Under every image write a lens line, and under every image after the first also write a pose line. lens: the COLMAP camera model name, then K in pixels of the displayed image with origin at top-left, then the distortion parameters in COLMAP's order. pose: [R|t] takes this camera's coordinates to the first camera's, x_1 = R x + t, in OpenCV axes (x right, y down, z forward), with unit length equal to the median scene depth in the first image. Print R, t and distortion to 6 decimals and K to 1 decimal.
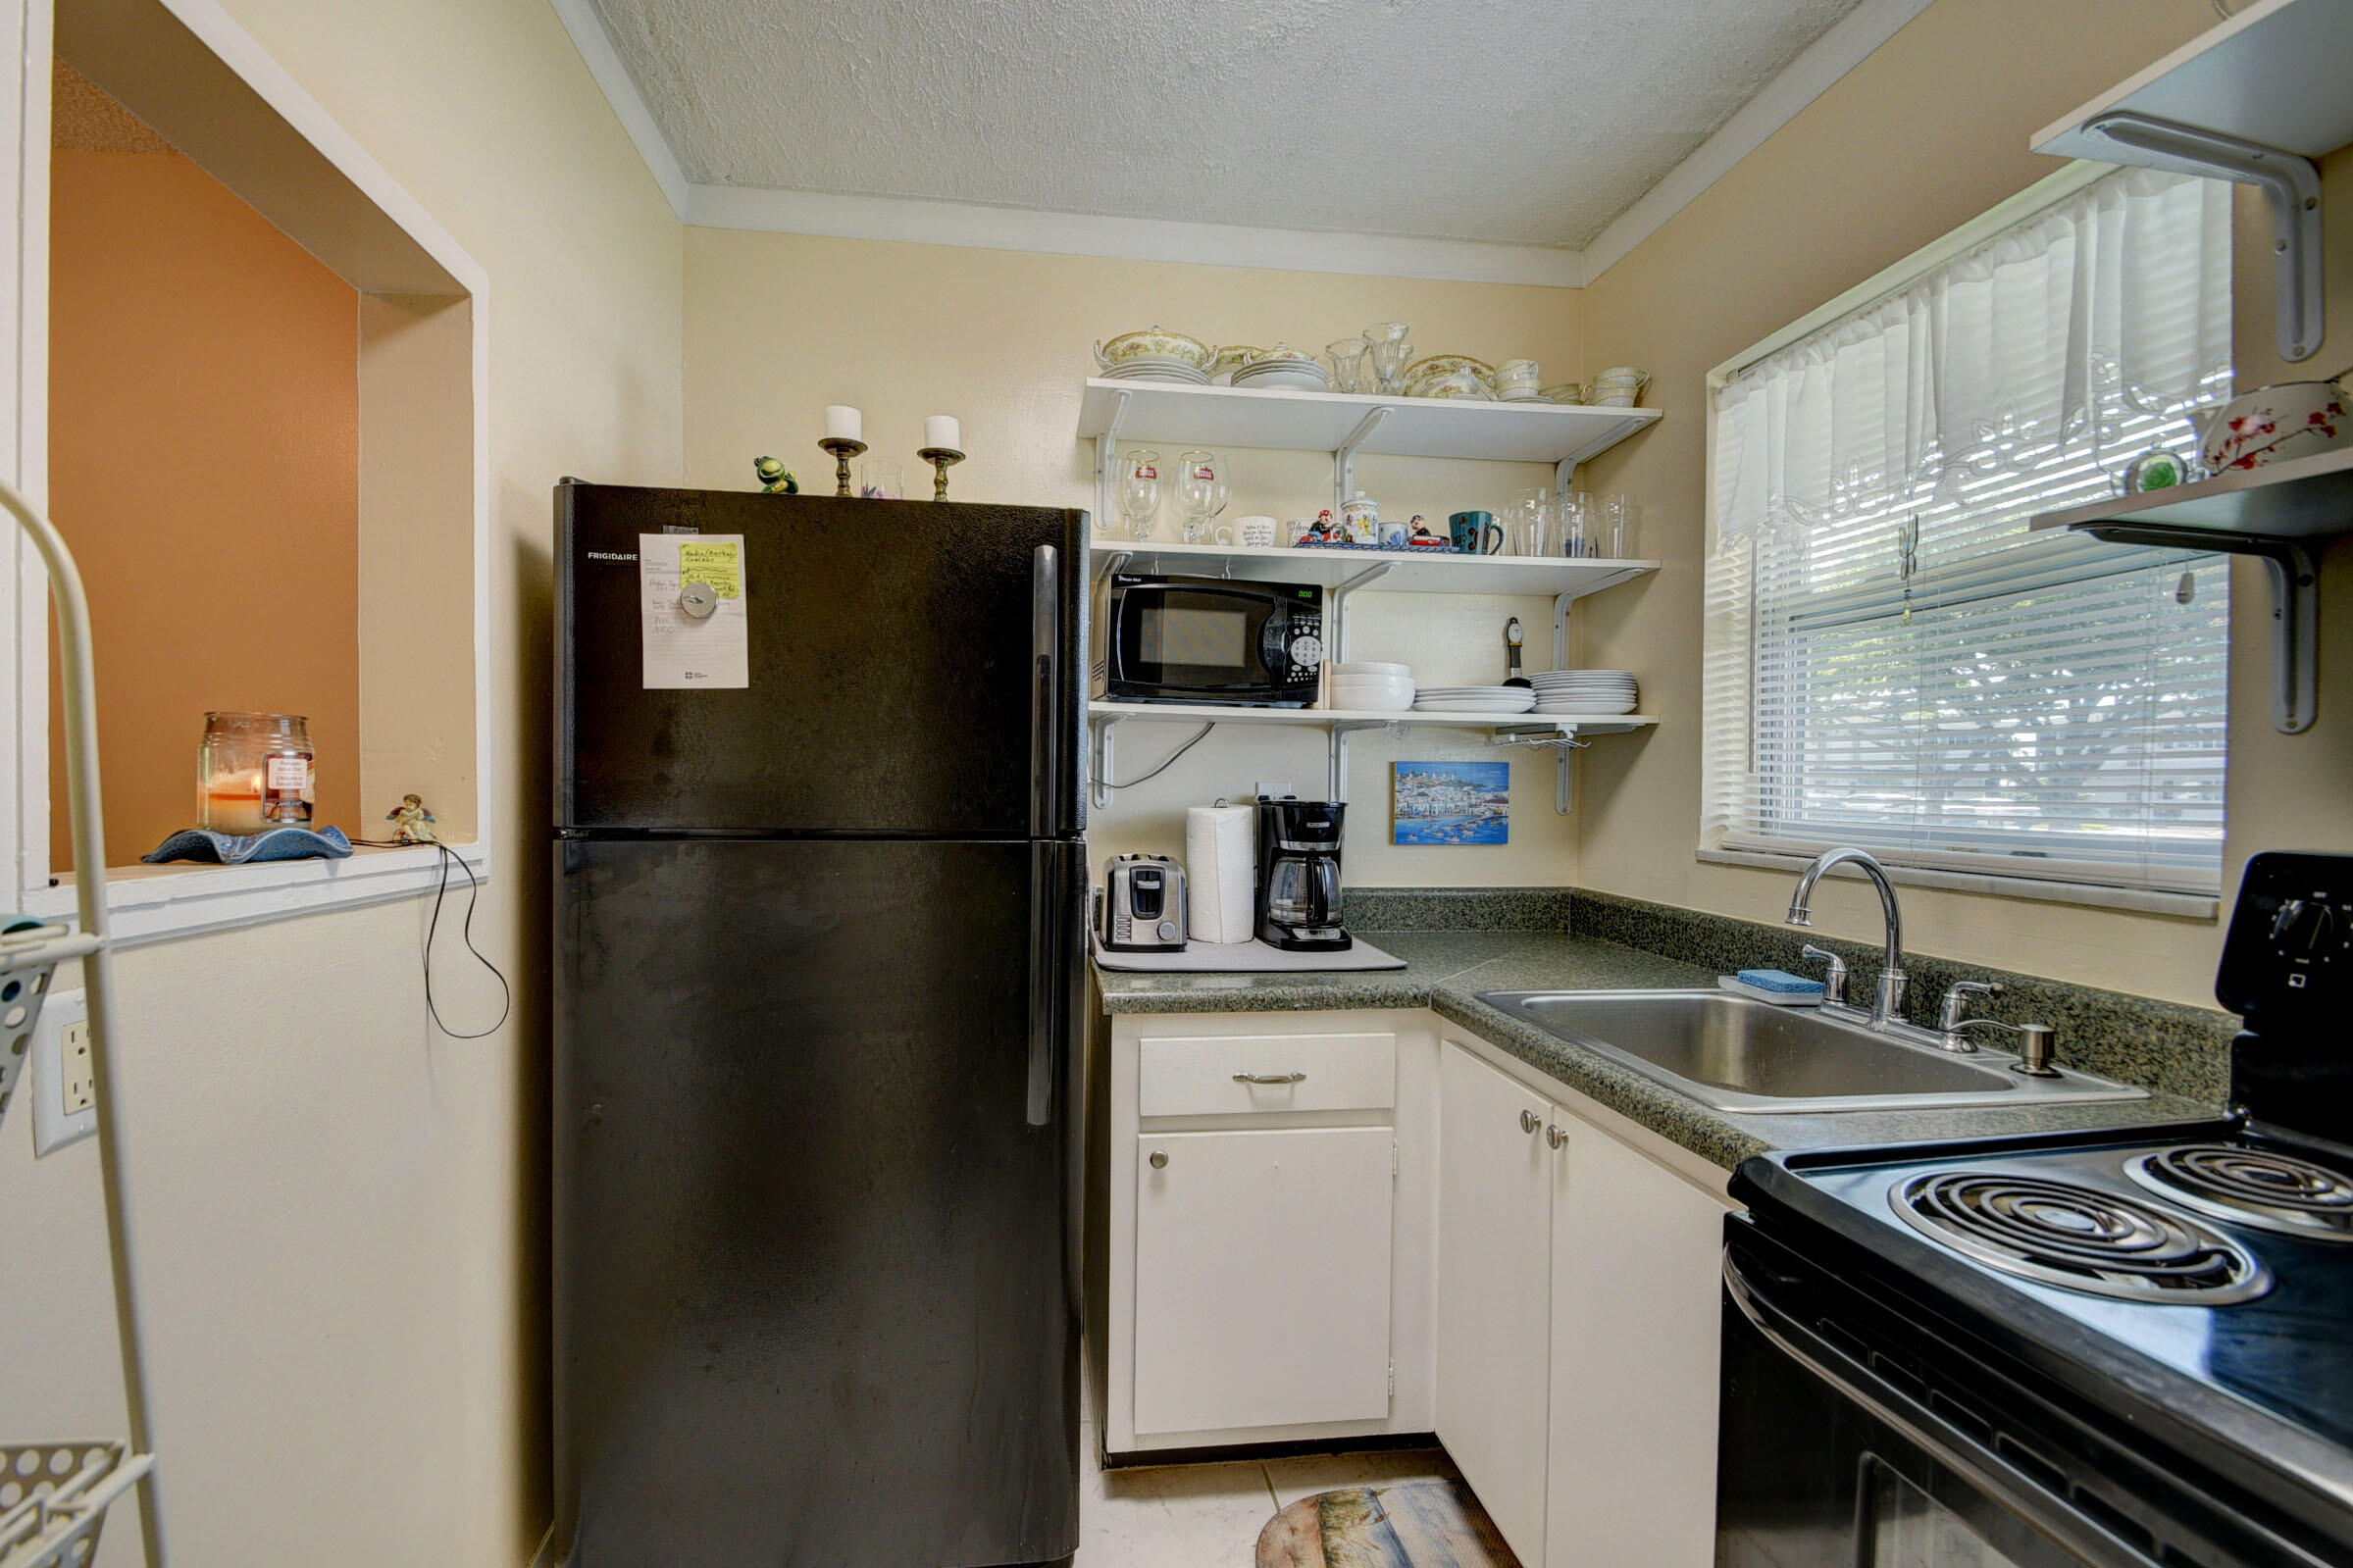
lens RADIAL K [[1039.2, 0, 1137.0], [0, 1039.2, 798.5], [0, 0, 1]] dist [0.018291, -0.017989]
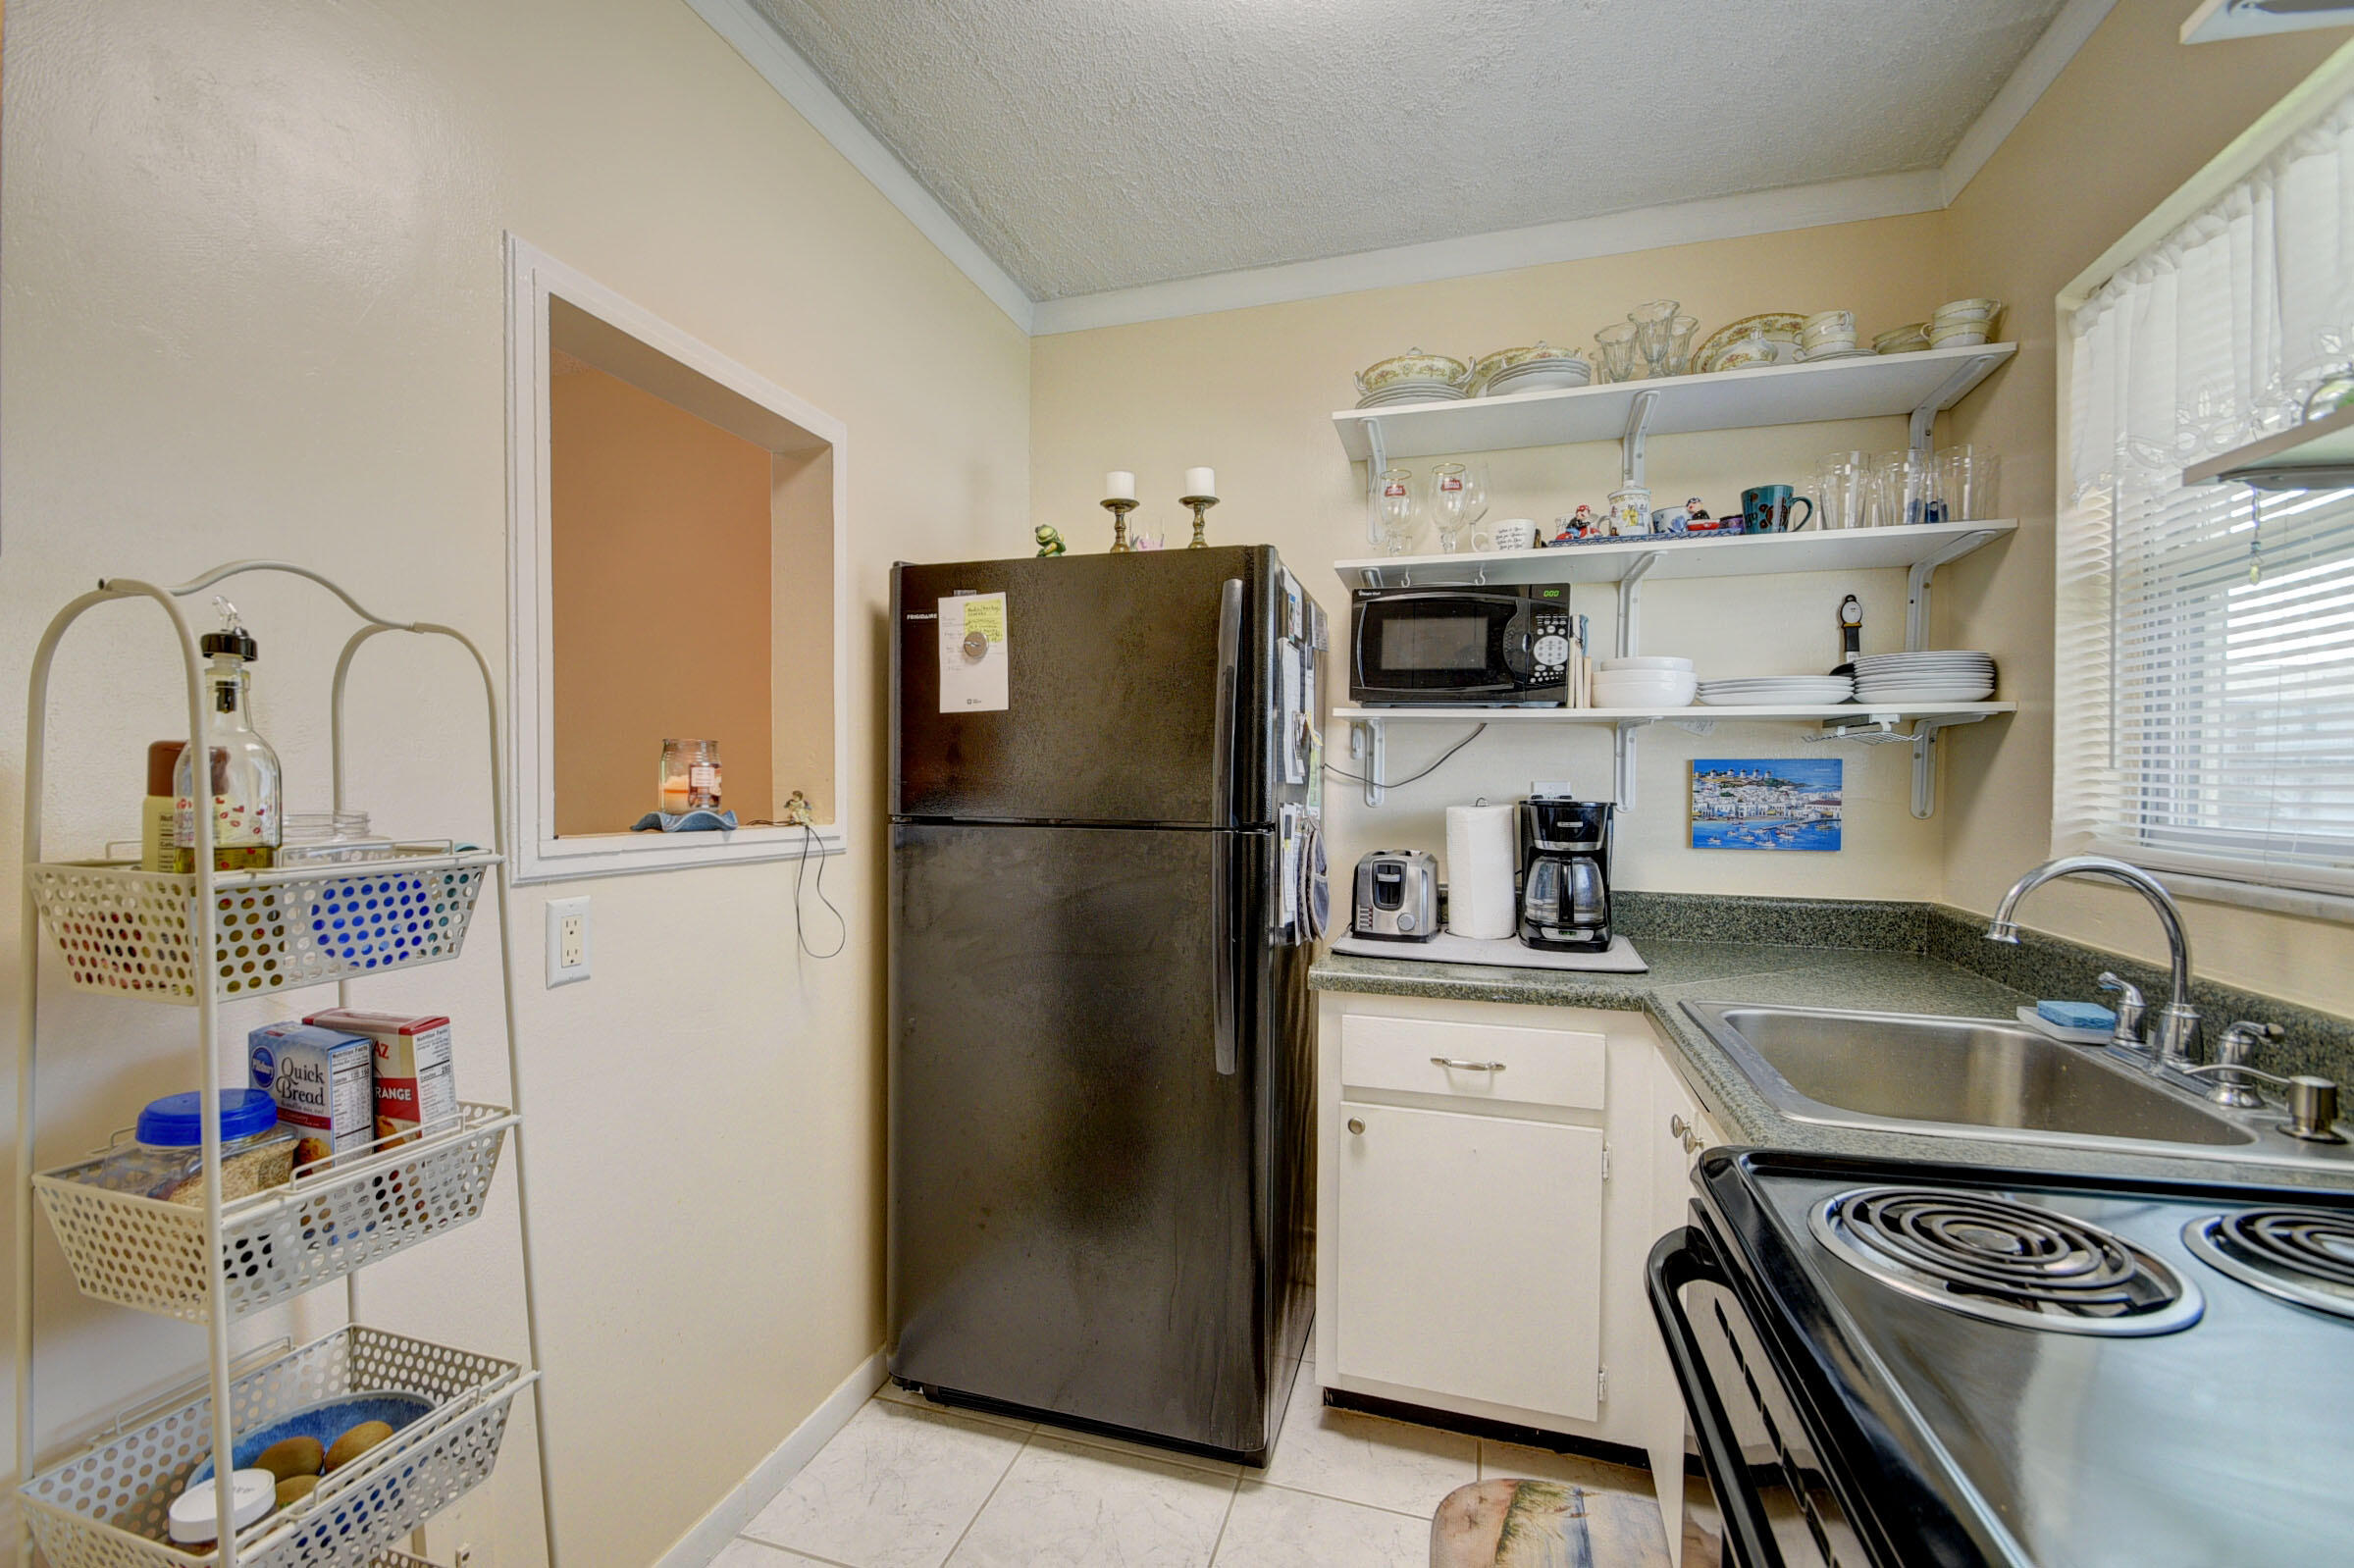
lens RADIAL K [[1039.8, 0, 1137.5], [0, 1039.8, 798.5], [0, 0, 1]] dist [0.018291, -0.017989]
pose [[0.902450, 0.004662, -0.430769, 0.240412], [-0.005233, 0.999986, -0.000139, 0.003015], [0.430763, 0.002379, 0.902462, -0.075994]]
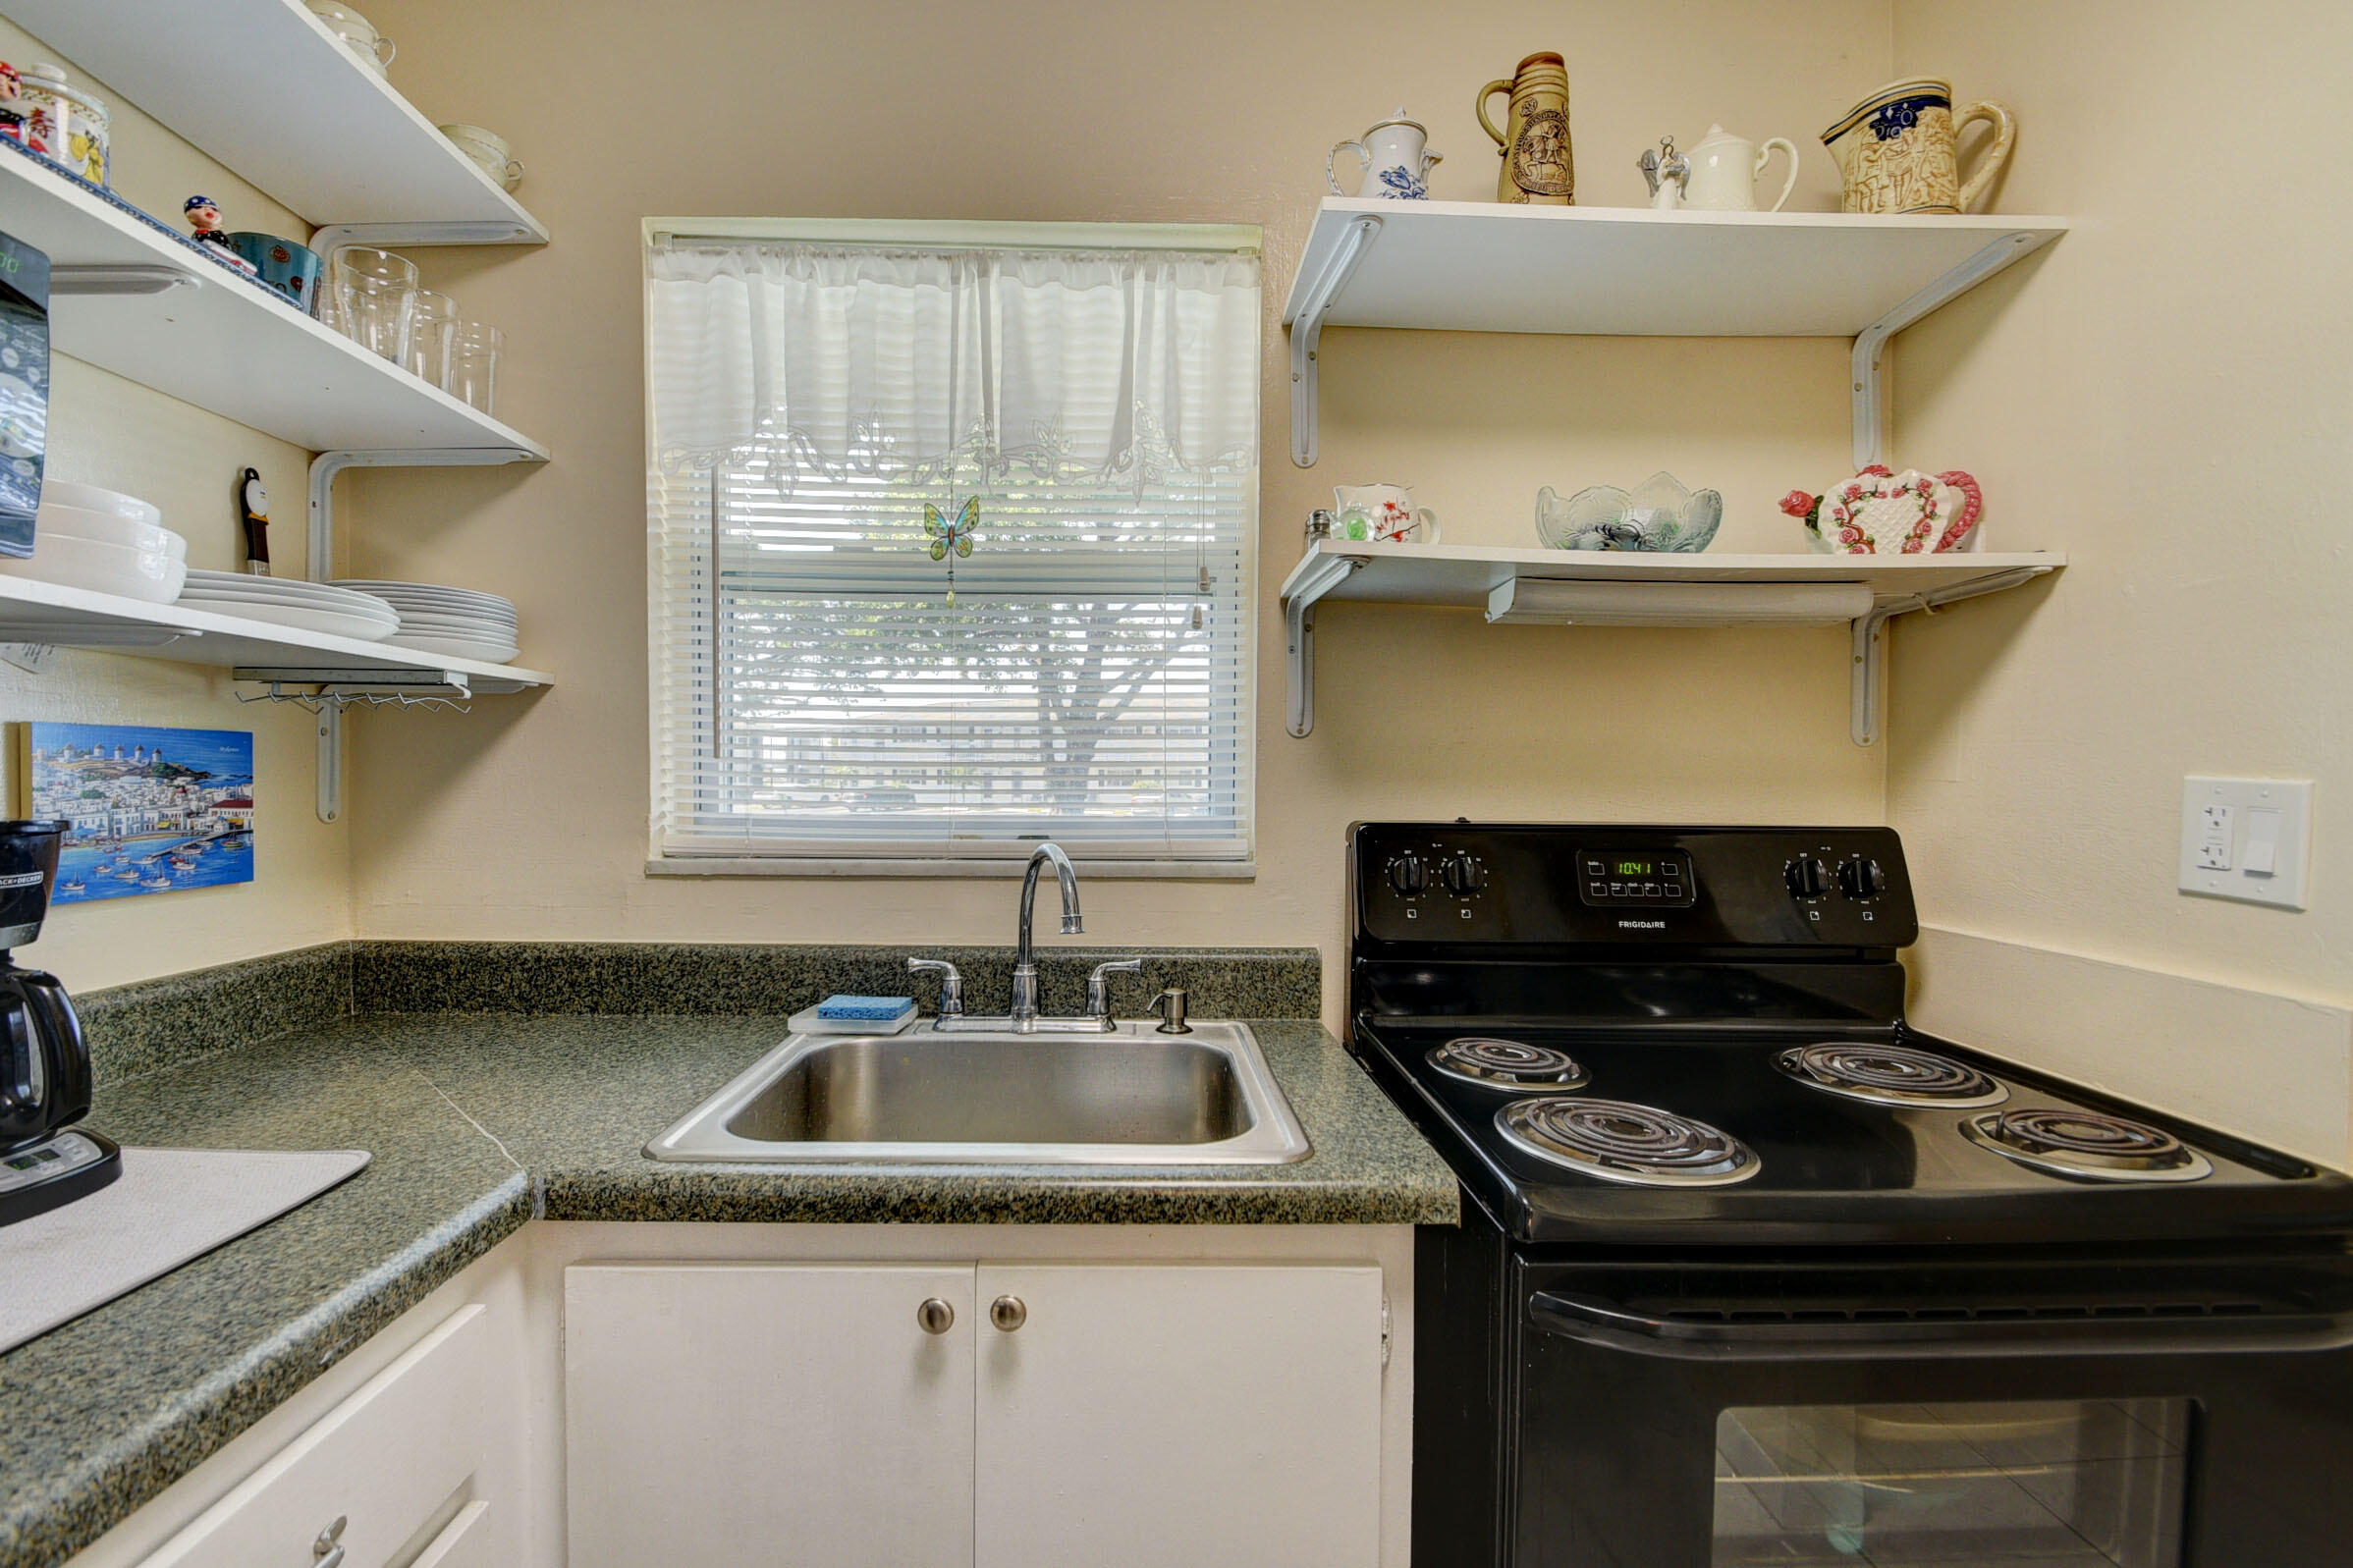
lens RADIAL K [[1039.2, 0, 1137.0], [0, 1039.2, 798.5], [0, 0, 1]] dist [0.018291, -0.017989]
pose [[0.123824, -0.026468, 0.991951, -0.158593], [0.010759, 0.999621, 0.025329, -0.010396], [-0.992246, 0.007536, 0.124062, 0.567692]]
